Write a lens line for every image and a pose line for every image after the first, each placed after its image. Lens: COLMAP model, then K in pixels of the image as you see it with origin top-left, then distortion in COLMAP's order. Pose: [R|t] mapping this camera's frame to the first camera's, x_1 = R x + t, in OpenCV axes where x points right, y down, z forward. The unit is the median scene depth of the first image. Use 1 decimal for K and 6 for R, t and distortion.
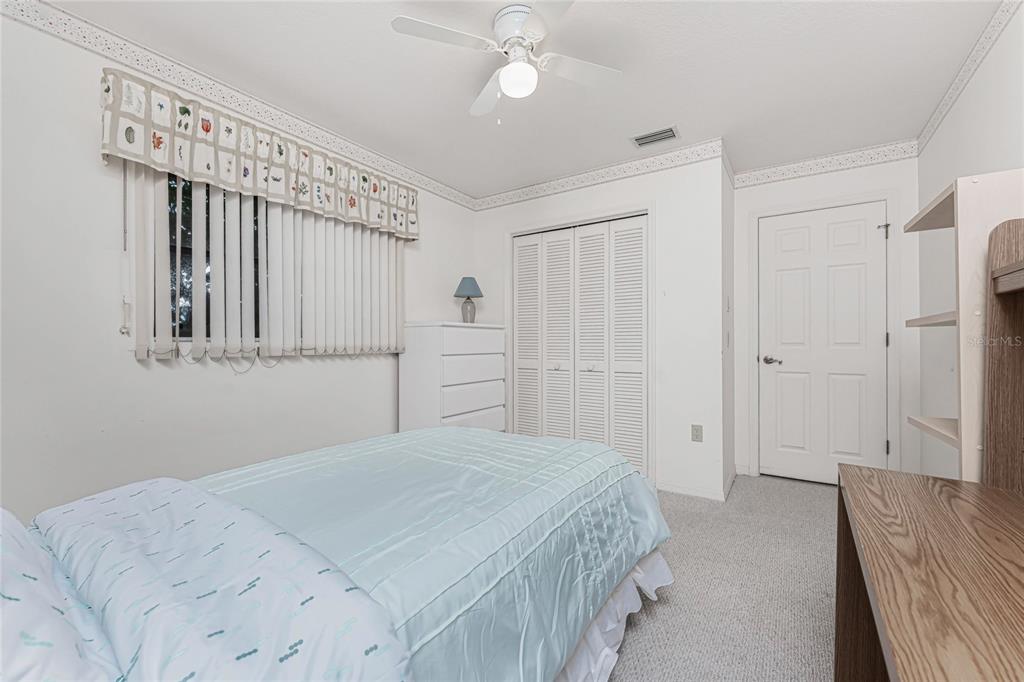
lens RADIAL K [[409.9, 0, 510.0], [0, 409.9, 344.9], [0, 0, 1]] dist [-0.000338, 0.000209]
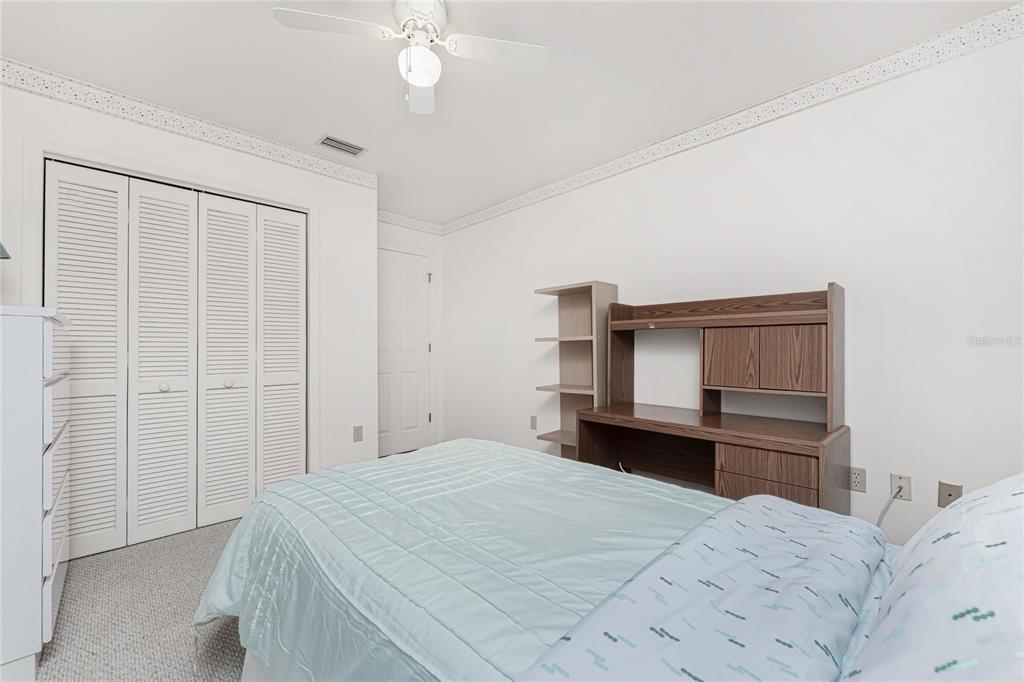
lens RADIAL K [[409.9, 0, 510.0], [0, 409.9, 344.9], [0, 0, 1]] dist [-0.000338, 0.000209]
pose [[0.205102, 0.008507, 0.978704, -0.524651], [0.008867, 0.999905, -0.010549, -0.004527], [-0.978700, 0.010842, 0.205007, 0.384089]]
